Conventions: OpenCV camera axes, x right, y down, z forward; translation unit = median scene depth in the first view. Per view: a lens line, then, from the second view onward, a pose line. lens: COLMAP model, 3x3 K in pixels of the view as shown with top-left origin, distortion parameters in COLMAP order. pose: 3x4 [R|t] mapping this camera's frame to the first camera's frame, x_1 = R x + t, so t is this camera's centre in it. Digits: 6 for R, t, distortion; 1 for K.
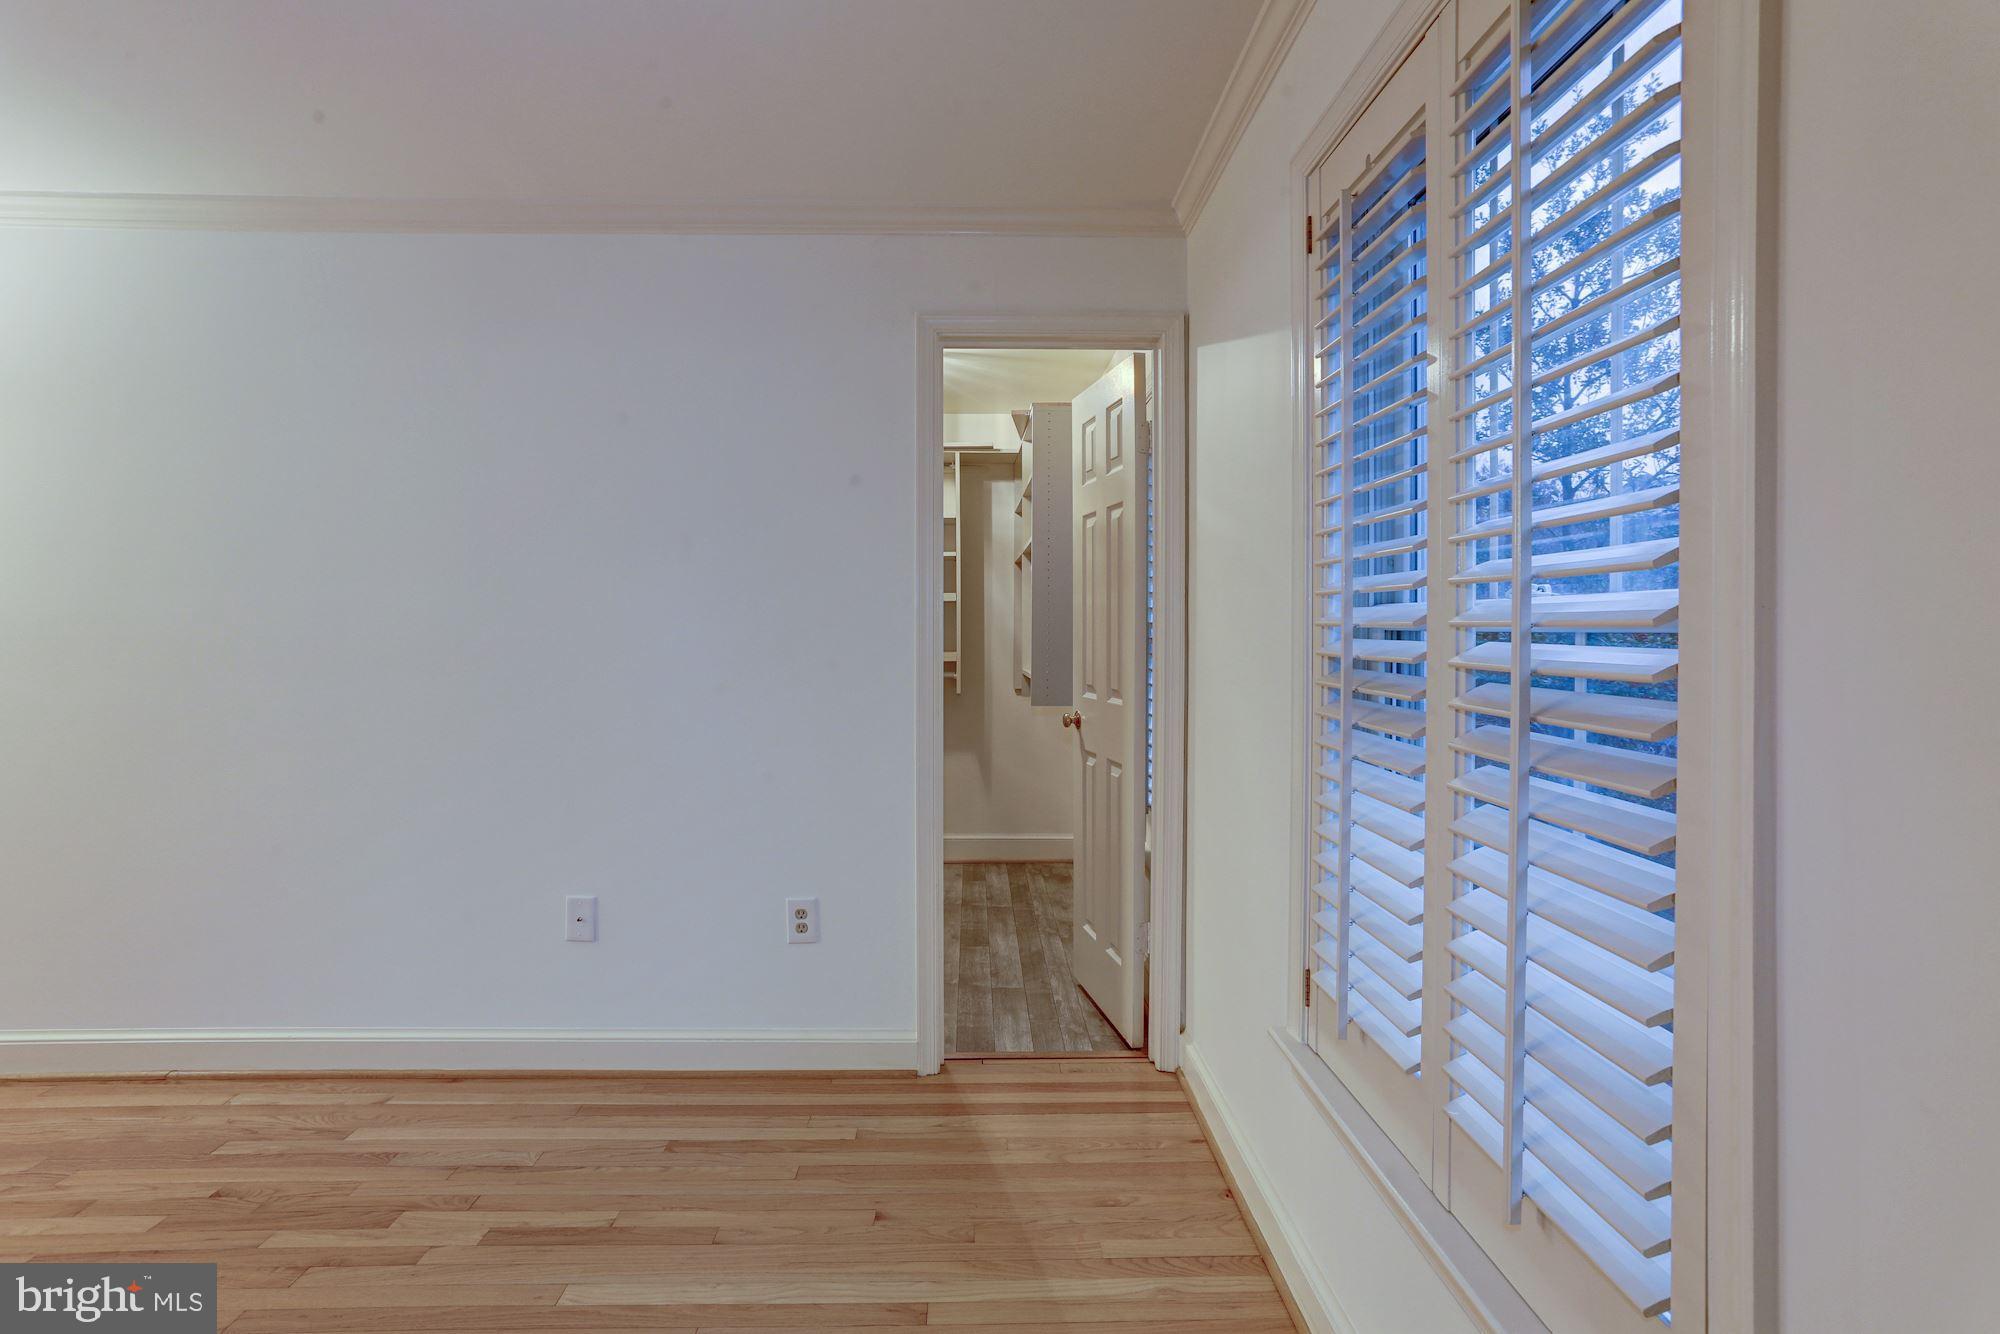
lens RADIAL K [[965.1, 0, 987.7], [0, 965.1, 645.0], [0, 0, 1]] dist [-0.055828, 0.036245]
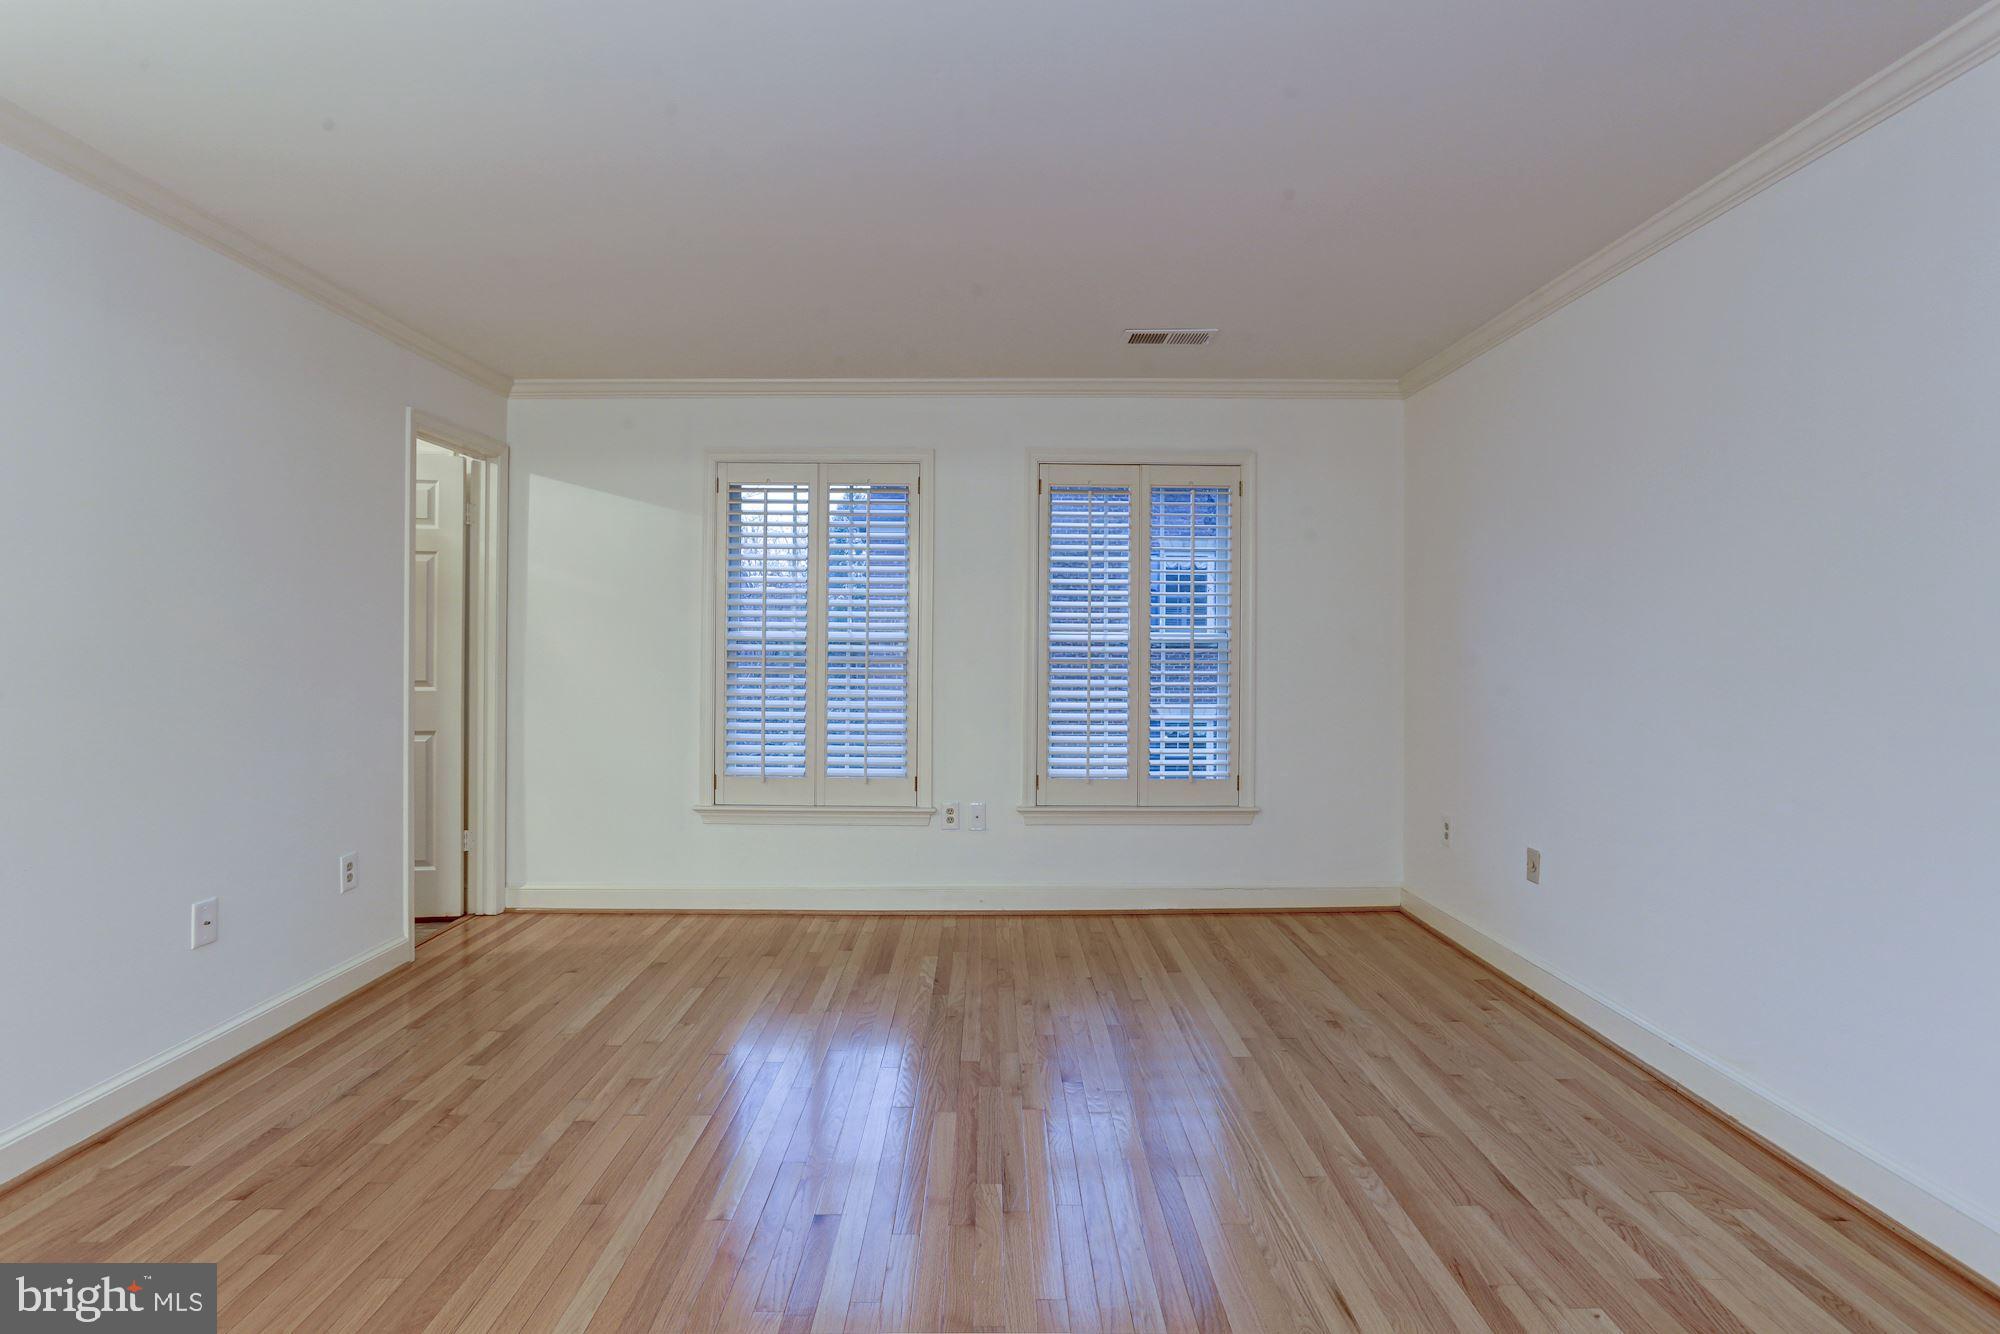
lens RADIAL K [[965.1, 0, 987.7], [0, 965.1, 645.0], [0, 0, 1]] dist [-0.055828, 0.036245]
pose [[0.017195, -0.001198, 0.999851, -1.542863], [0.009588, 0.999954, 0.001033, -0.005733], [-0.999806, 0.009568, 0.017206, 0.148160]]
